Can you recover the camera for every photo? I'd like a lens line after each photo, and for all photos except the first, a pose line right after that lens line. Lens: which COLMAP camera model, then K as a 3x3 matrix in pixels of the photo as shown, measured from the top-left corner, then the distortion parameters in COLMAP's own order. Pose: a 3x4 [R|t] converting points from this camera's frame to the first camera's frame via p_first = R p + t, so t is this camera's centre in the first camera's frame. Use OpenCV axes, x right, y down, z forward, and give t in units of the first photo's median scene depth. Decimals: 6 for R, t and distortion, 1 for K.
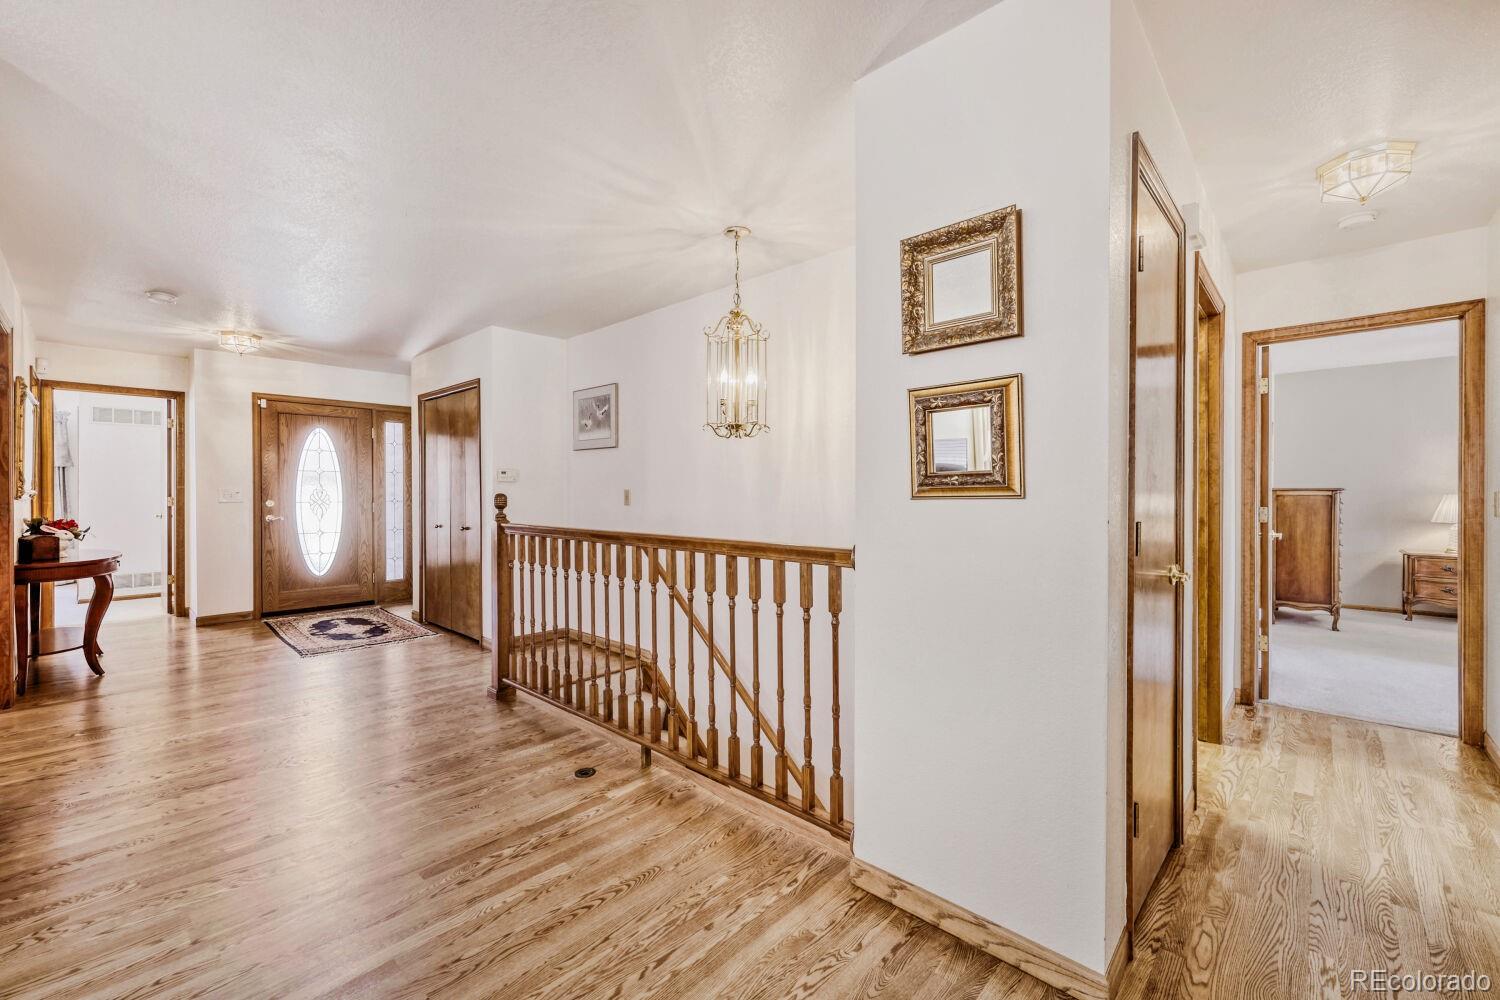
lens RADIAL K [[615.0, 0, 747.5], [0, 615.0, 499.7], [0, 0, 1]] dist [0.006514, 0.000308]
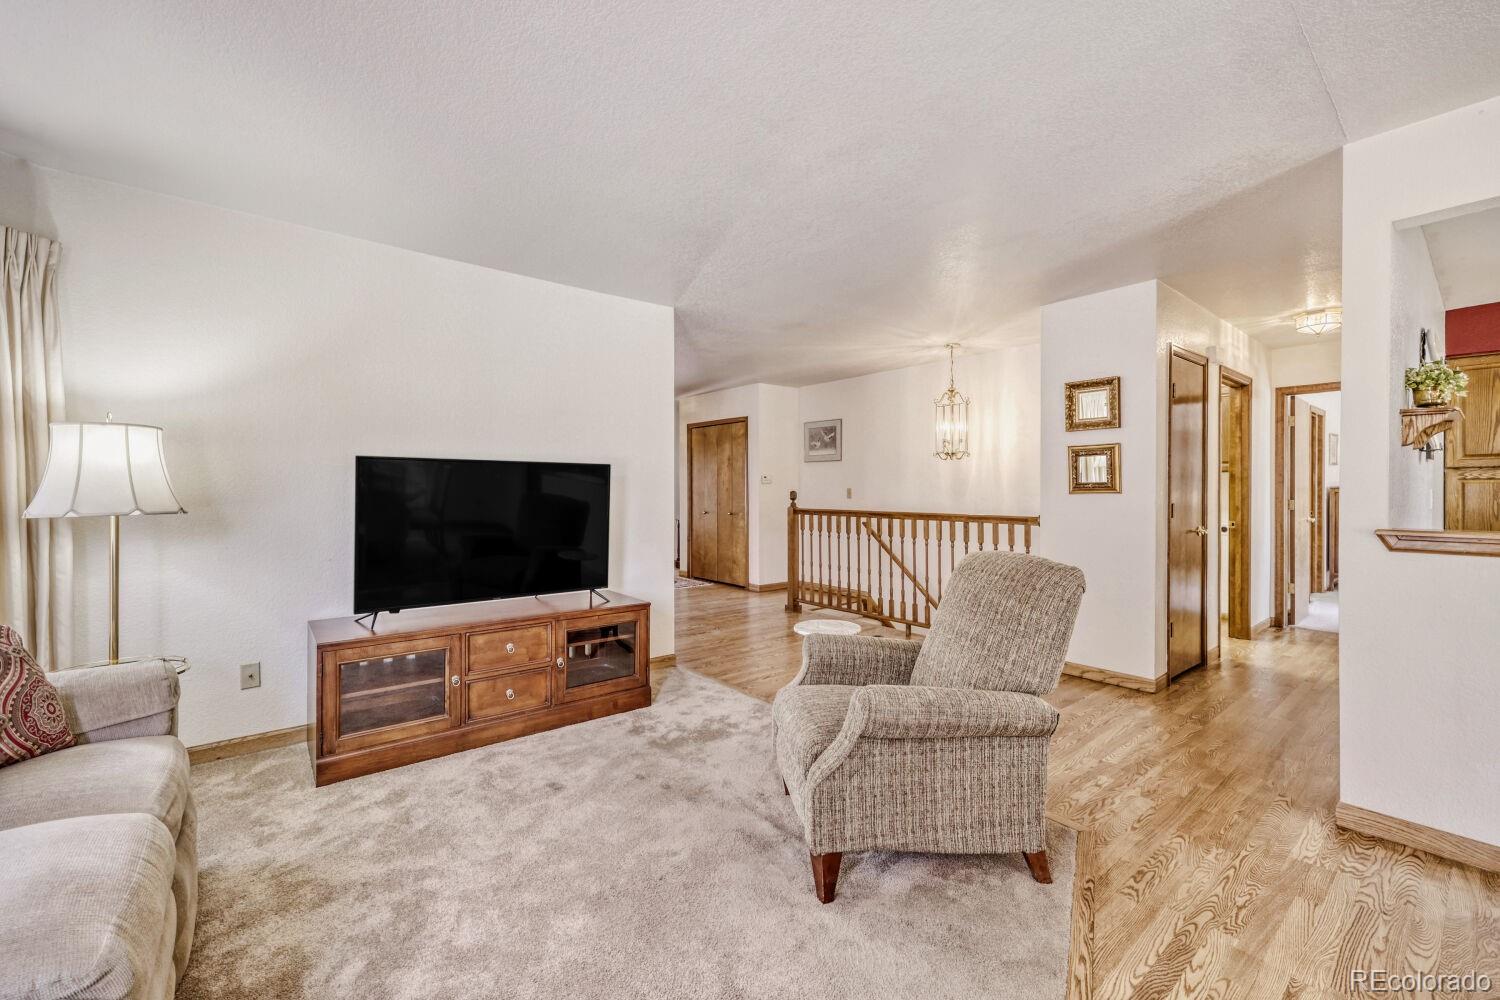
lens RADIAL K [[615.0, 0, 751.5], [0, 615.0, 495.8], [0, 0, 1]] dist [0.006514, 0.000308]
pose [[0.991559, 0.001883, -0.129644, -0.366026], [-0.001938, 0.999998, -0.000299, 0.005318], [0.129643, 0.000547, 0.991561, -0.859494]]
